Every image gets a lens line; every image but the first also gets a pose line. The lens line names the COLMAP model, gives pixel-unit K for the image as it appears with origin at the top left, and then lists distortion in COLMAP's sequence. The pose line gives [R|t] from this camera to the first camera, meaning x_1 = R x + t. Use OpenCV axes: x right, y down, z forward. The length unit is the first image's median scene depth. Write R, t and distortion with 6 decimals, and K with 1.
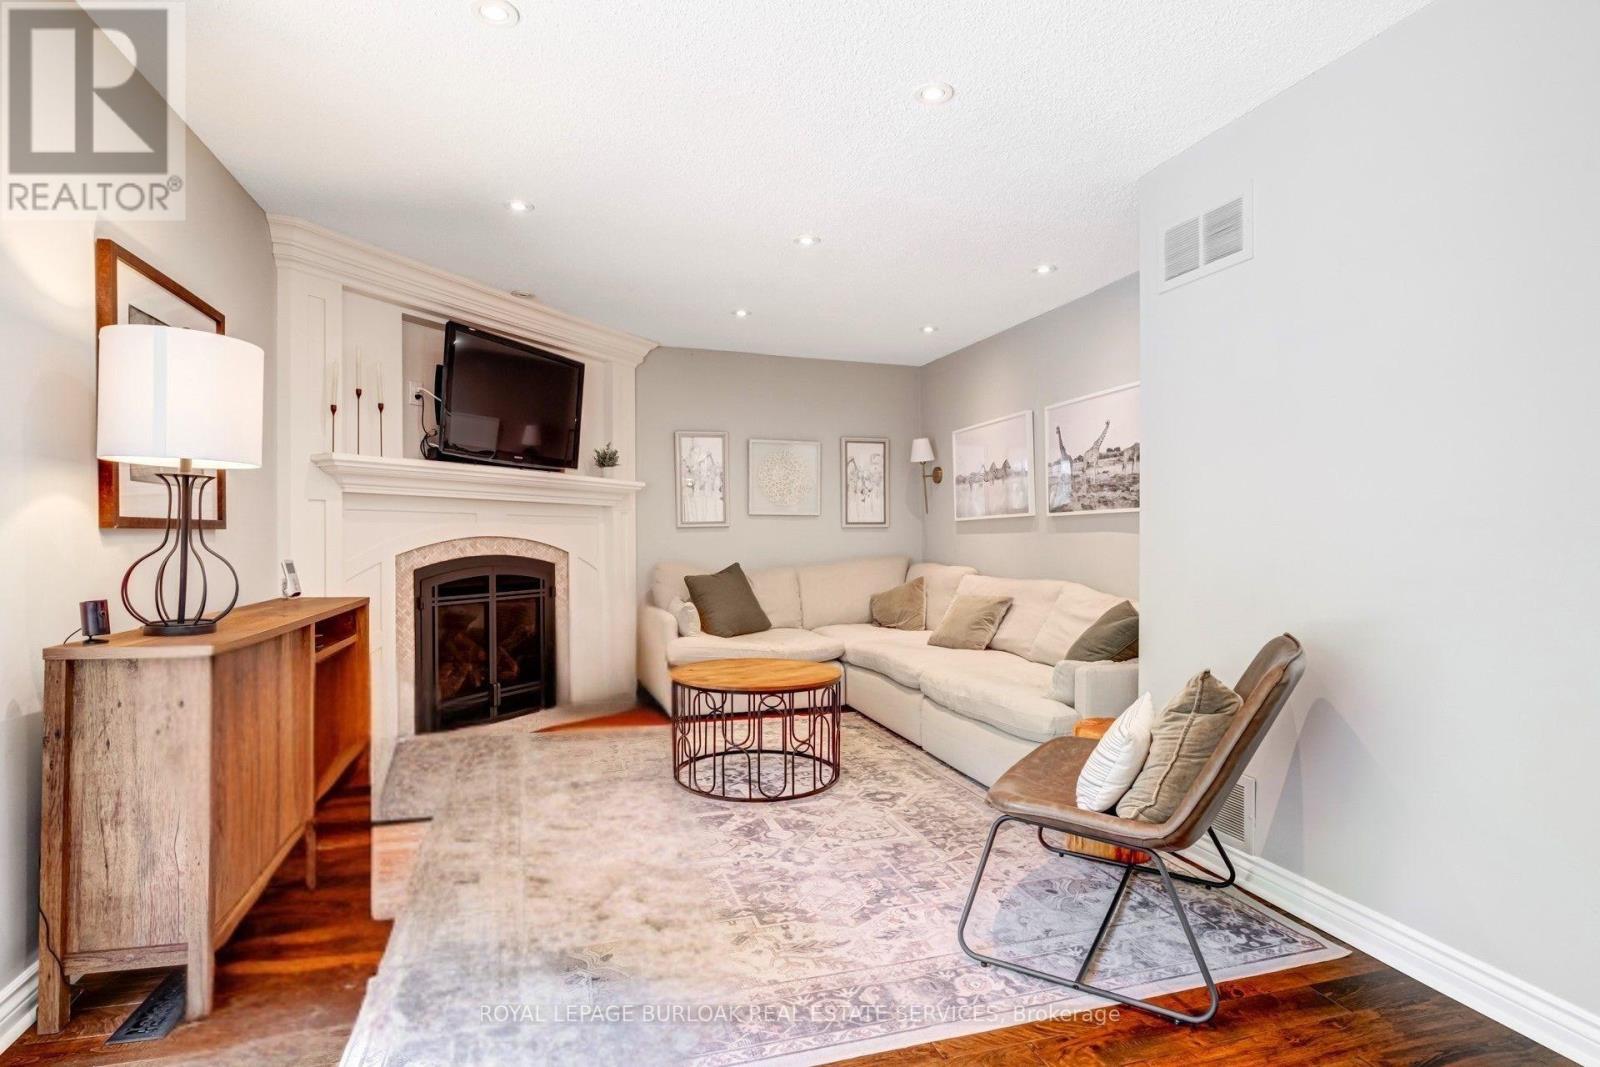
lens RADIAL K [[808.9, 0, 800.0], [0, 808.9, 533.5], [0, 0, 1]] dist [-0.009998, 0.000802]
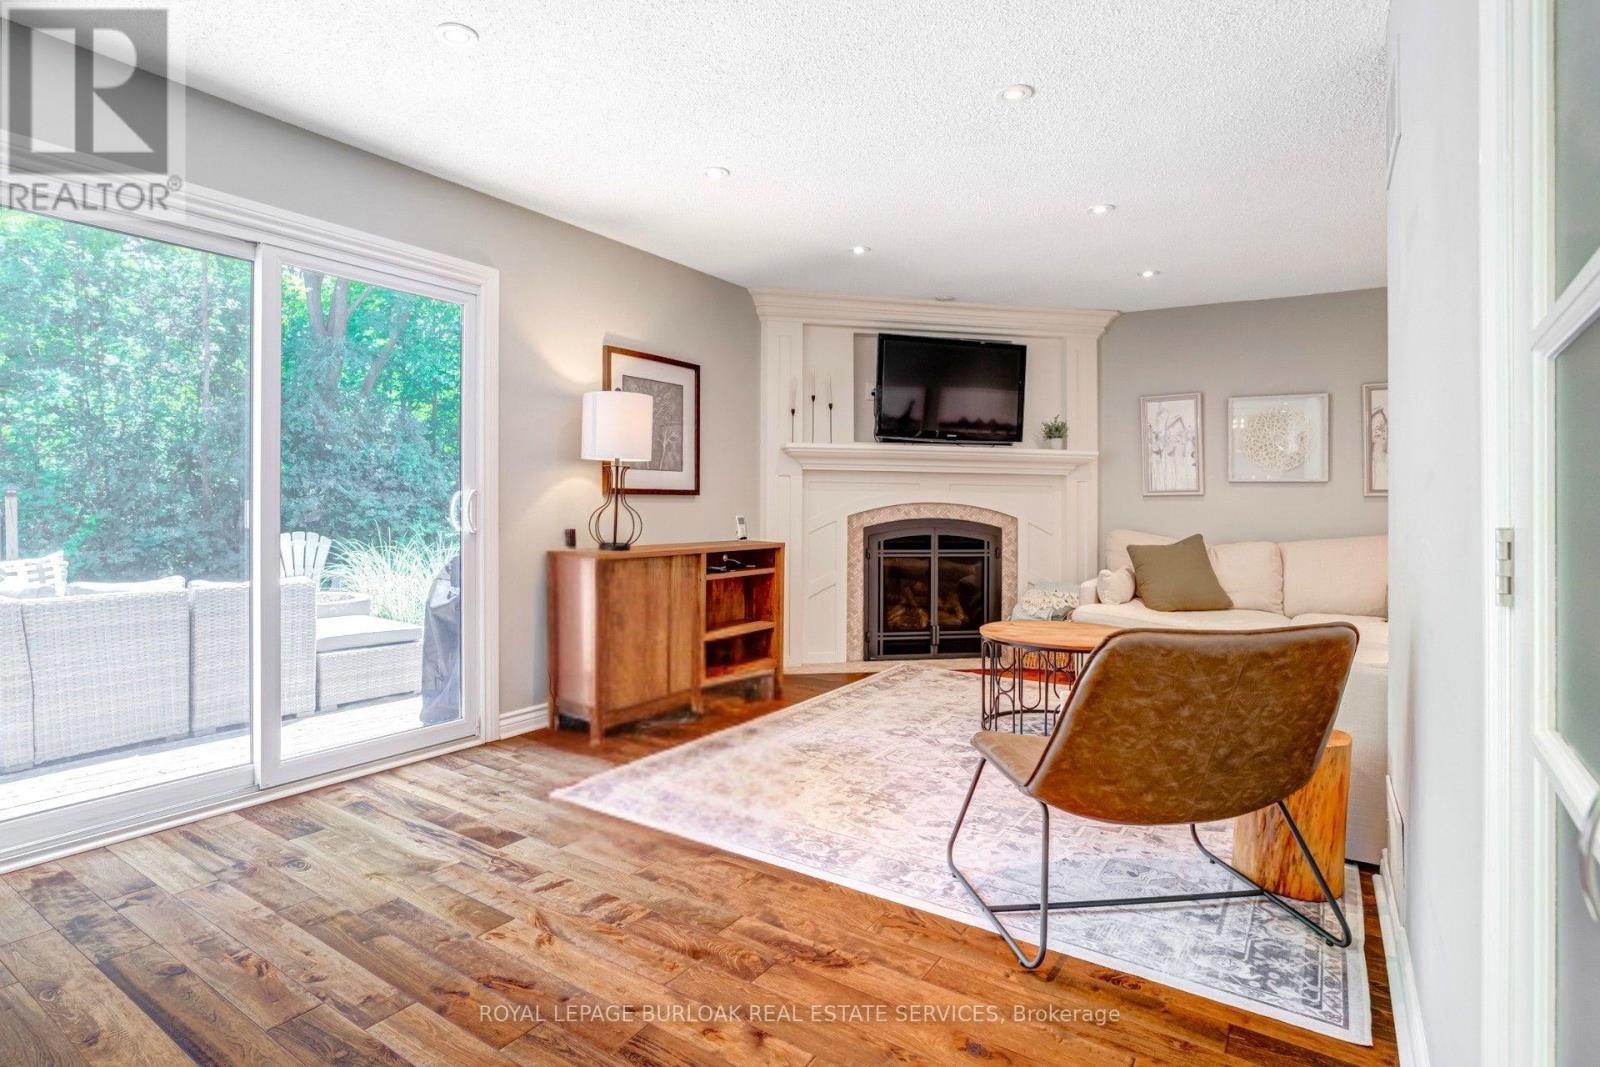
lens RADIAL K [[866.8, 0, 777.3], [0, 866.8, 499.5], [0, 0, 1]] dist [-0.004480, 0.000851]
pose [[0.616257, 0.003472, -0.787538, 0.506212], [-0.008858, 0.999958, -0.002523, 0.004069], [0.787495, 0.008531, 0.616262, 0.021112]]
